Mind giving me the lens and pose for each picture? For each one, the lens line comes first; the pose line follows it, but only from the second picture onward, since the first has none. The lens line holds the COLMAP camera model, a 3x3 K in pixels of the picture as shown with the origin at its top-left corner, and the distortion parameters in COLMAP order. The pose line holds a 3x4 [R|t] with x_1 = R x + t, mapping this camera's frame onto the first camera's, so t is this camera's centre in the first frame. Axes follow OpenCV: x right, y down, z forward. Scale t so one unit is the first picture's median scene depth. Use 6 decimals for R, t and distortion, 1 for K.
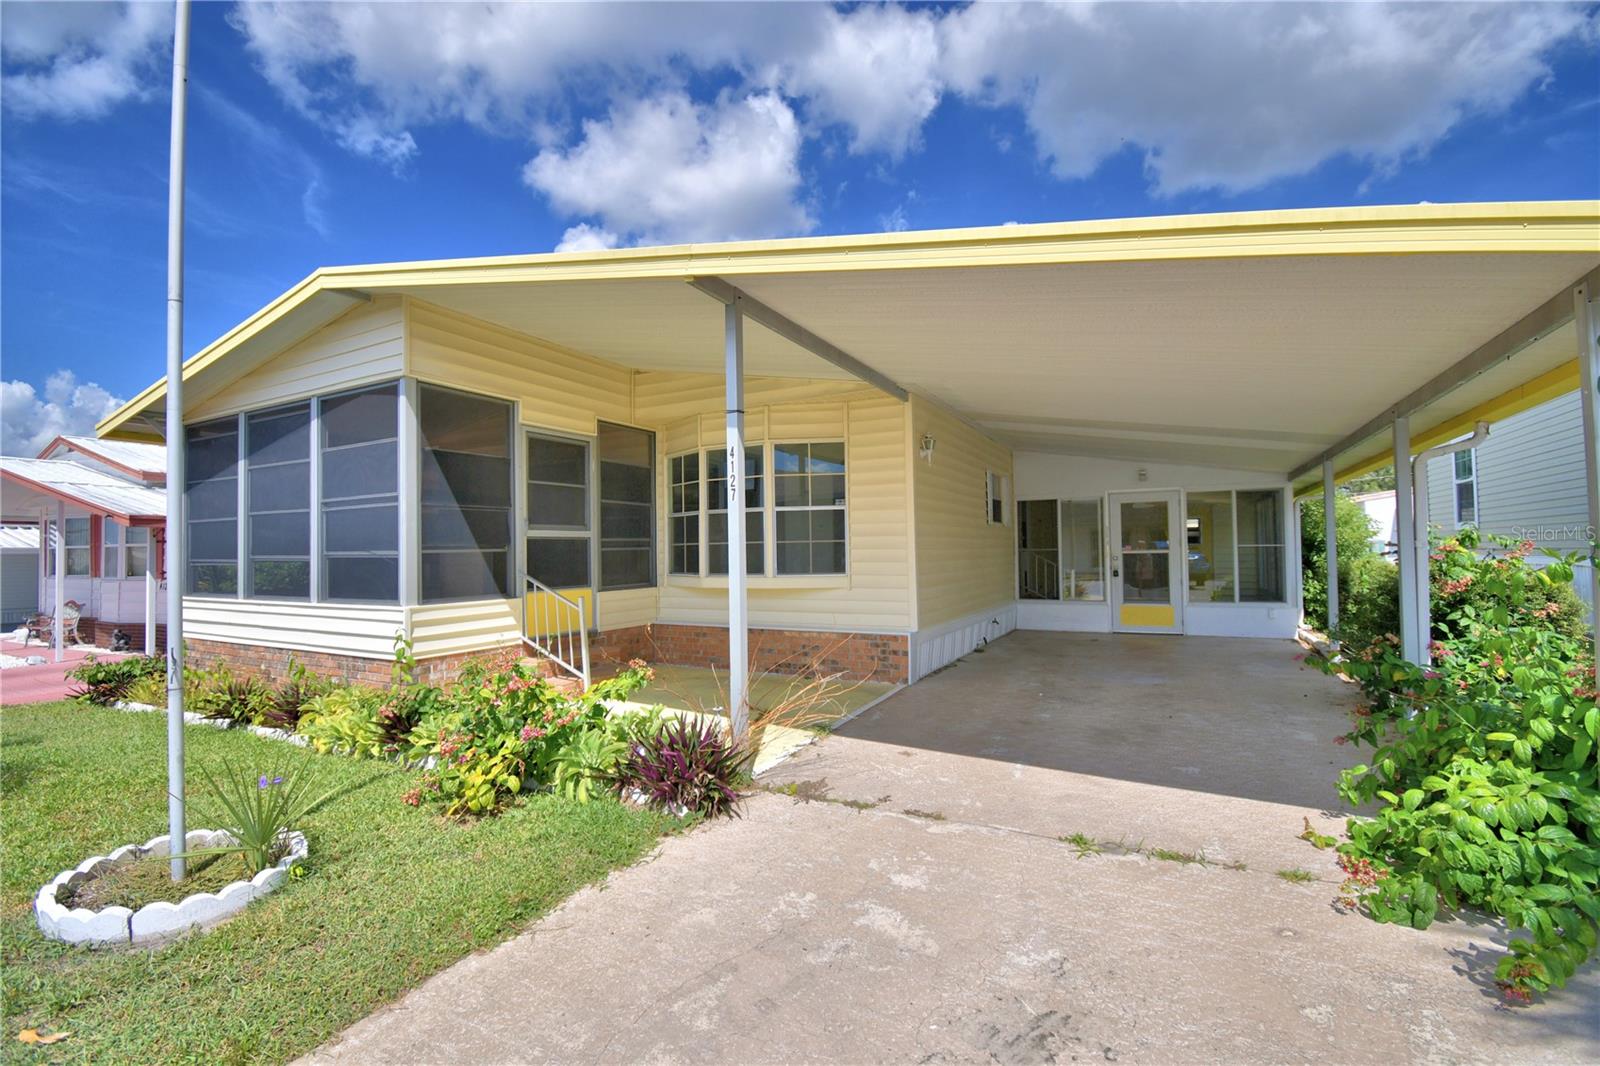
lens RADIAL K [[699.4, 0, 796.1], [0, 699.4, 532.2], [0, 0, 1]] dist [0.020470, -0.025229]
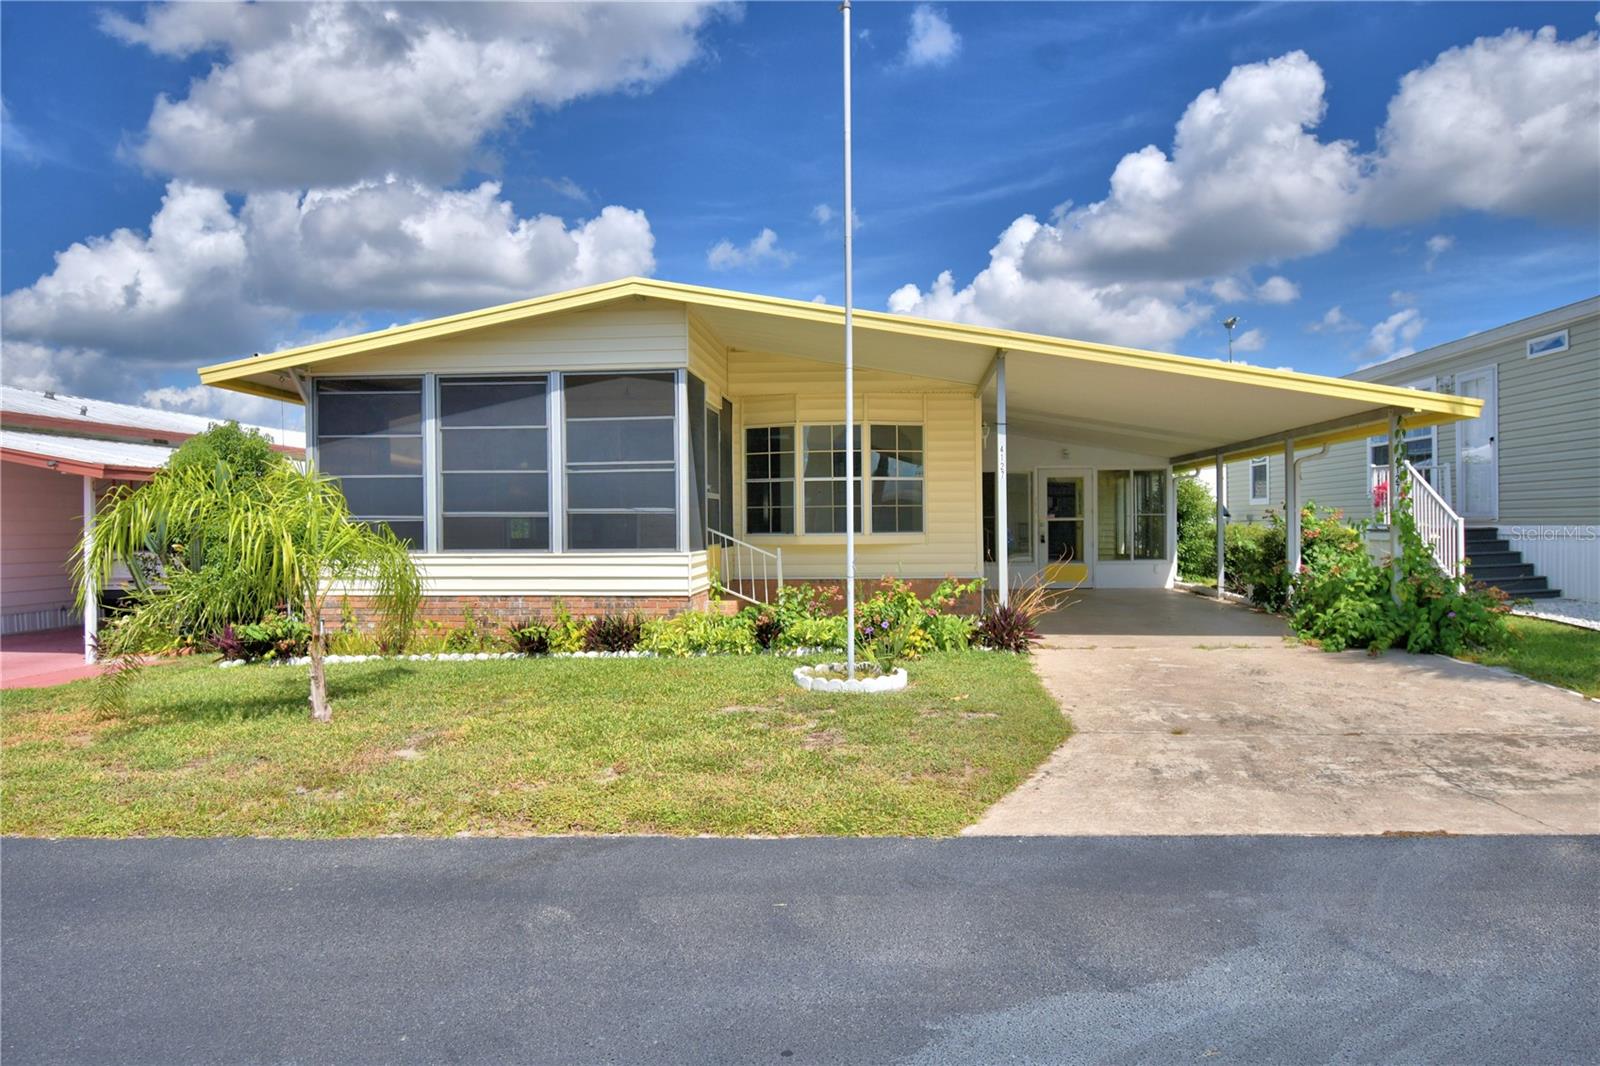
lens RADIAL K [[1045.9, 0, 795.7], [0, 1045.9, 531.2], [0, 0, 1]] dist [0.005488, -0.018421]
pose [[0.919082, 0.004118, 0.394044, -0.870316], [-0.015671, 0.999536, 0.026105, 0.012824], [-0.393754, -0.030168, 0.918721, -0.619578]]
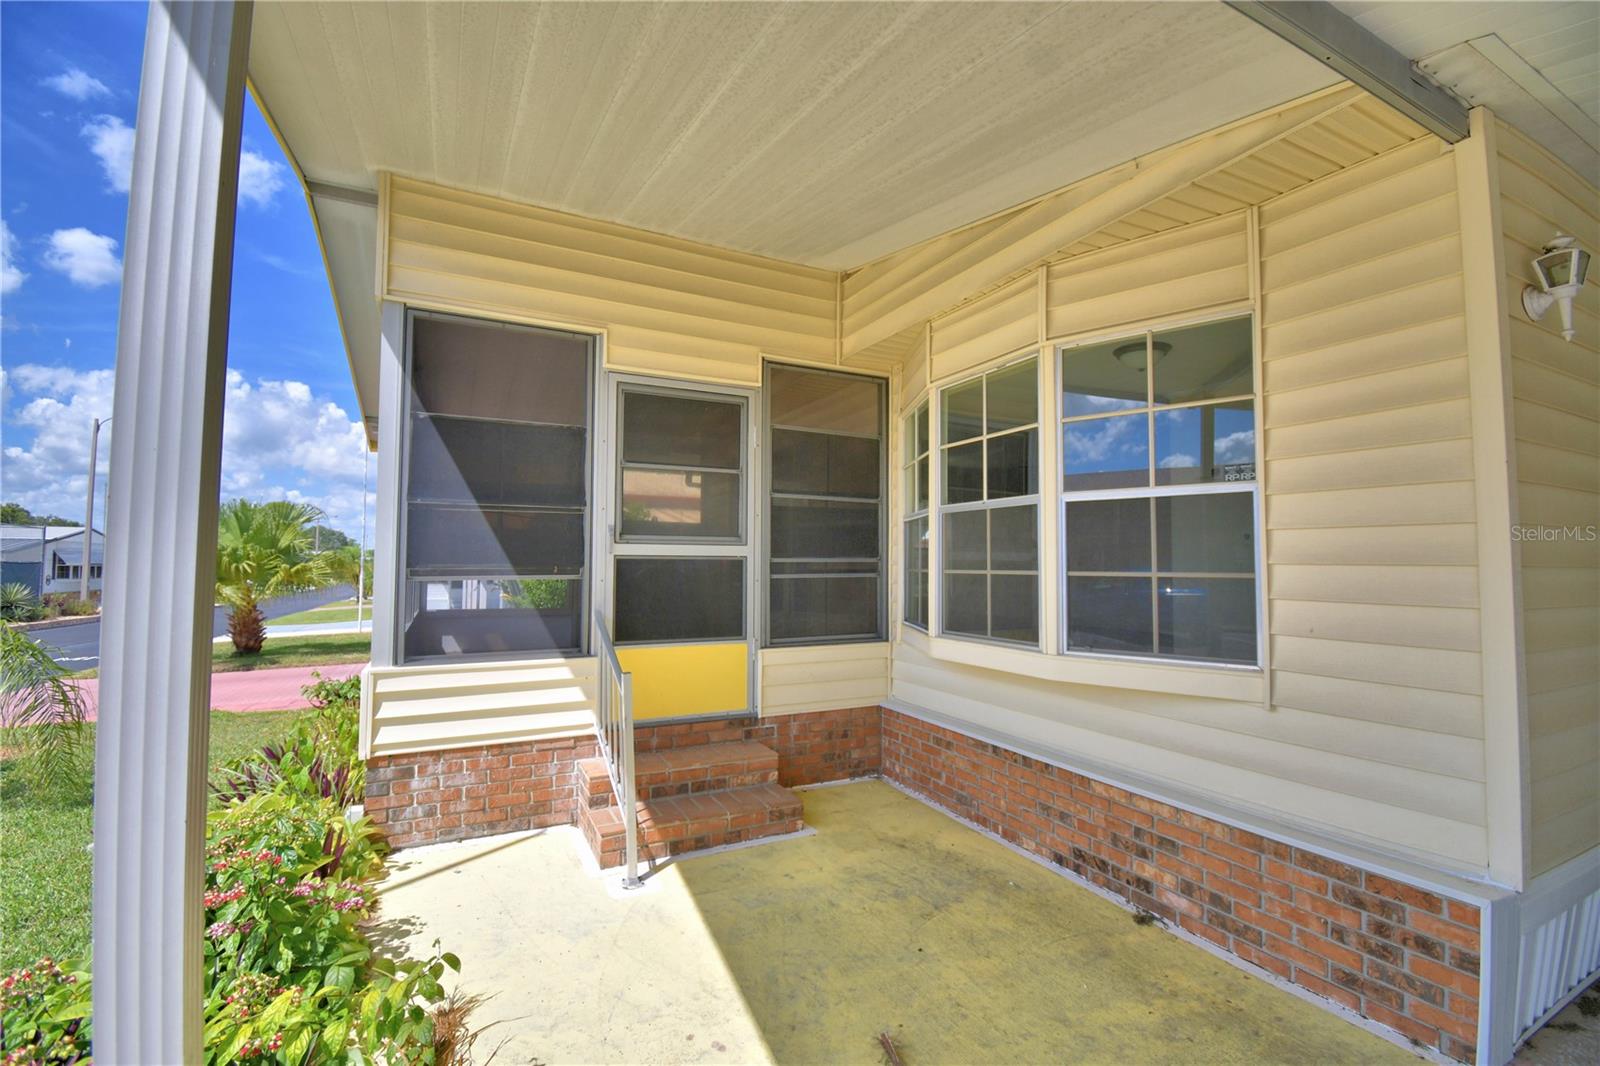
lens RADIAL K [[699.4, 0, 796.1], [0, 699.4, 532.2], [0, 0, 1]] dist [0.020470, -0.025229]
pose [[0.815982, -0.007167, -0.578033, 0.087075], [-0.003050, 0.999856, -0.016703, -0.003665], [0.578070, 0.015392, 0.815842, 0.554414]]
